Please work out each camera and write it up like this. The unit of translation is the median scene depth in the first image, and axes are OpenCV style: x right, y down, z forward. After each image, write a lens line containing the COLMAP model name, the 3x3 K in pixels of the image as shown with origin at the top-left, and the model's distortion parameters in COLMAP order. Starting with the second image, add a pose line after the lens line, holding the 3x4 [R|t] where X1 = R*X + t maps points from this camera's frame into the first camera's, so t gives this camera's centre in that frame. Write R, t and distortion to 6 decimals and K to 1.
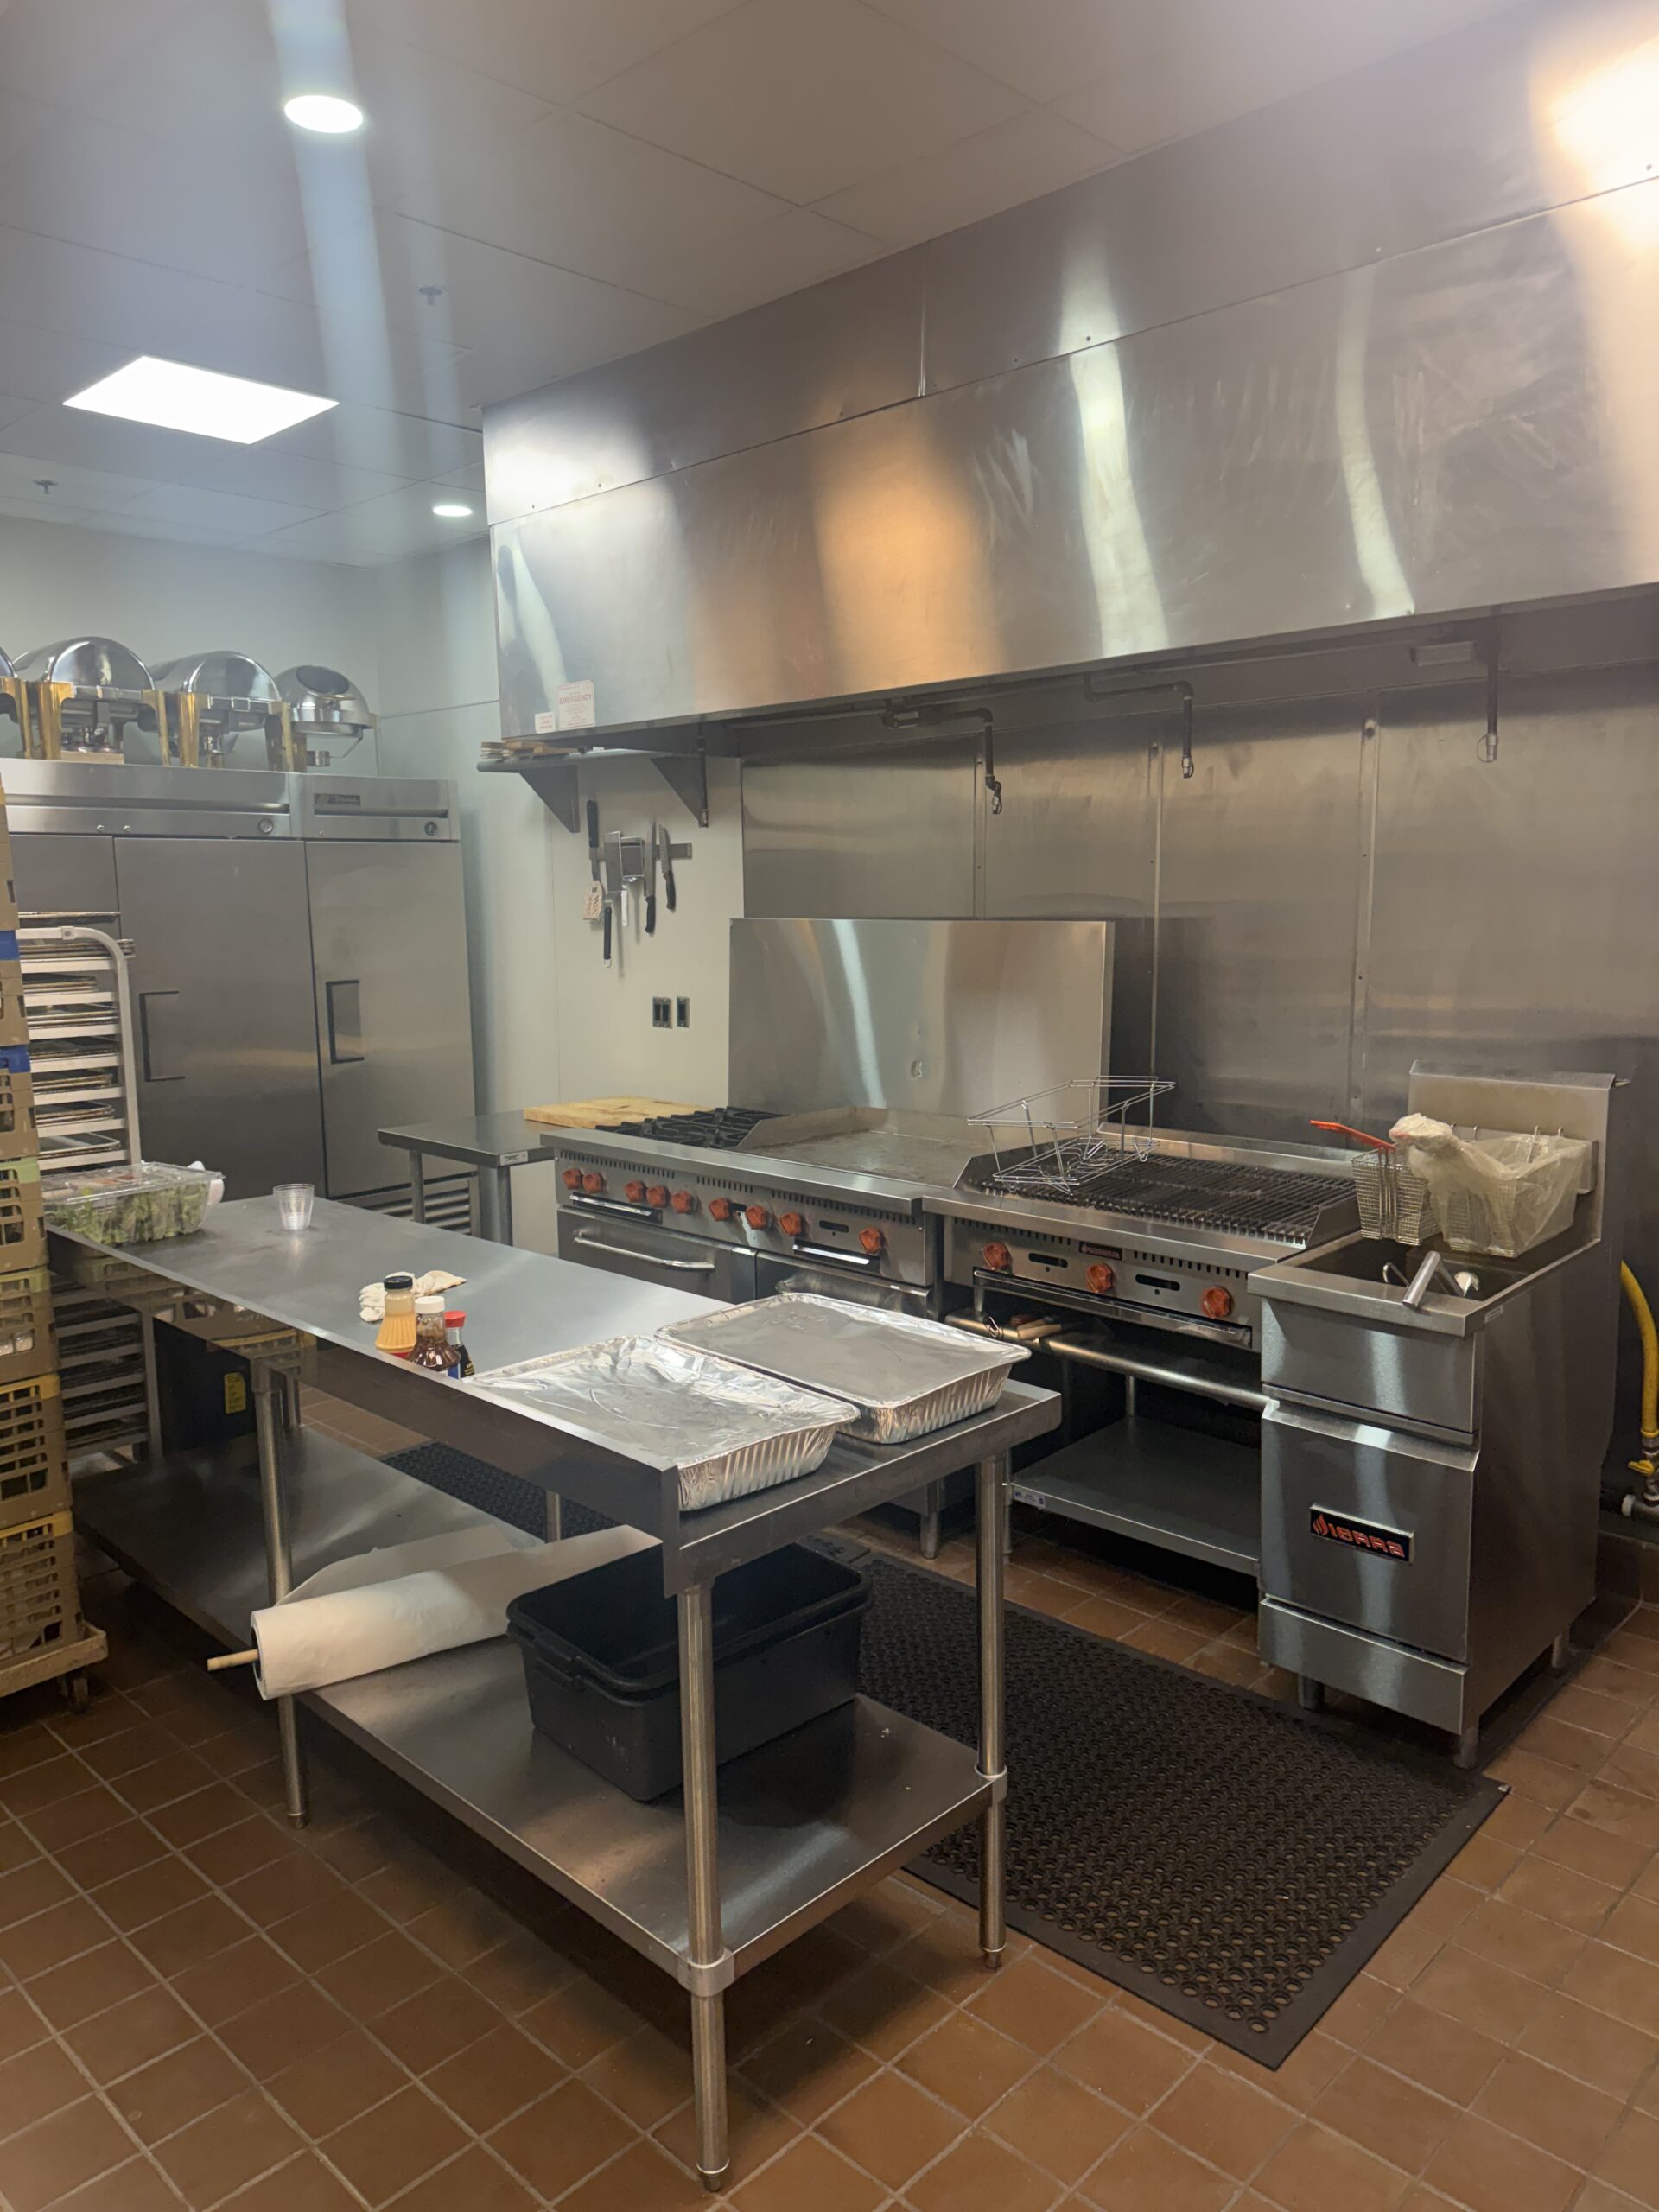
lens RADIAL K [[1543.6, 0, 870.7], [0, 1543.6, 1092.8], [0, 0, 1]] dist [0.163334, -0.214544]
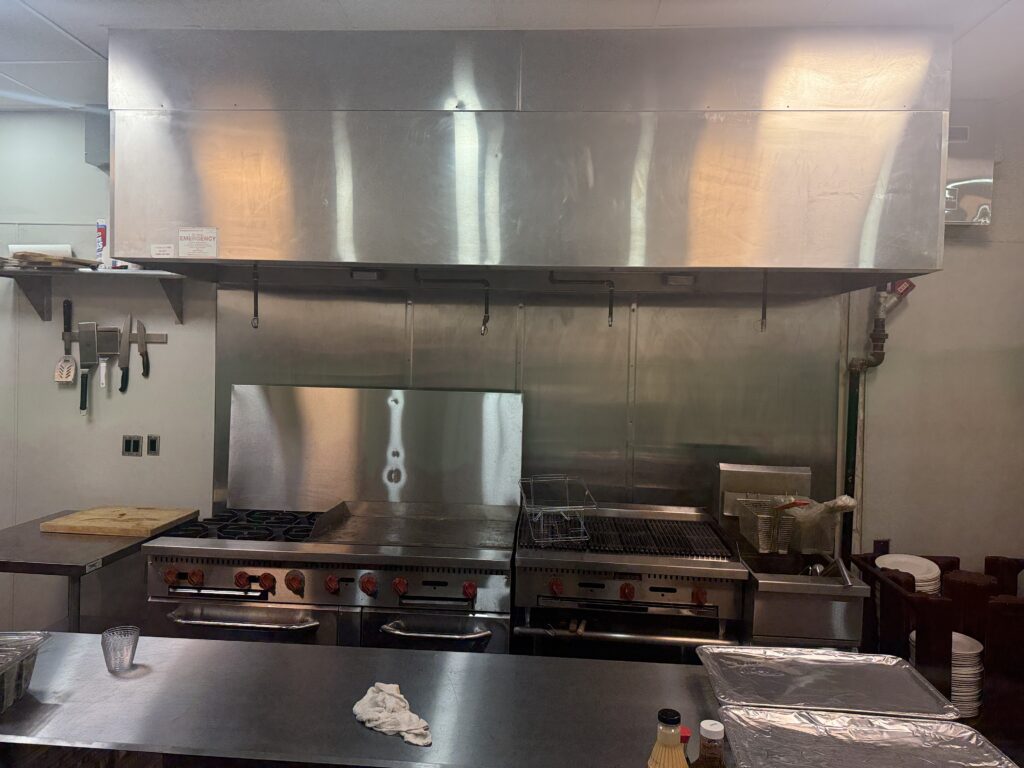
lens RADIAL K [[660.7, 0, 511.7], [0, 660.7, 372.1], [0, 0, 1]] dist [0.133720, -0.071786]
pose [[0.768153, 0.027653, 0.639669, -0.286438], [0.049852, 0.993451, -0.102812, -0.038136], [-0.638323, 0.110864, 0.761743, 0.279558]]
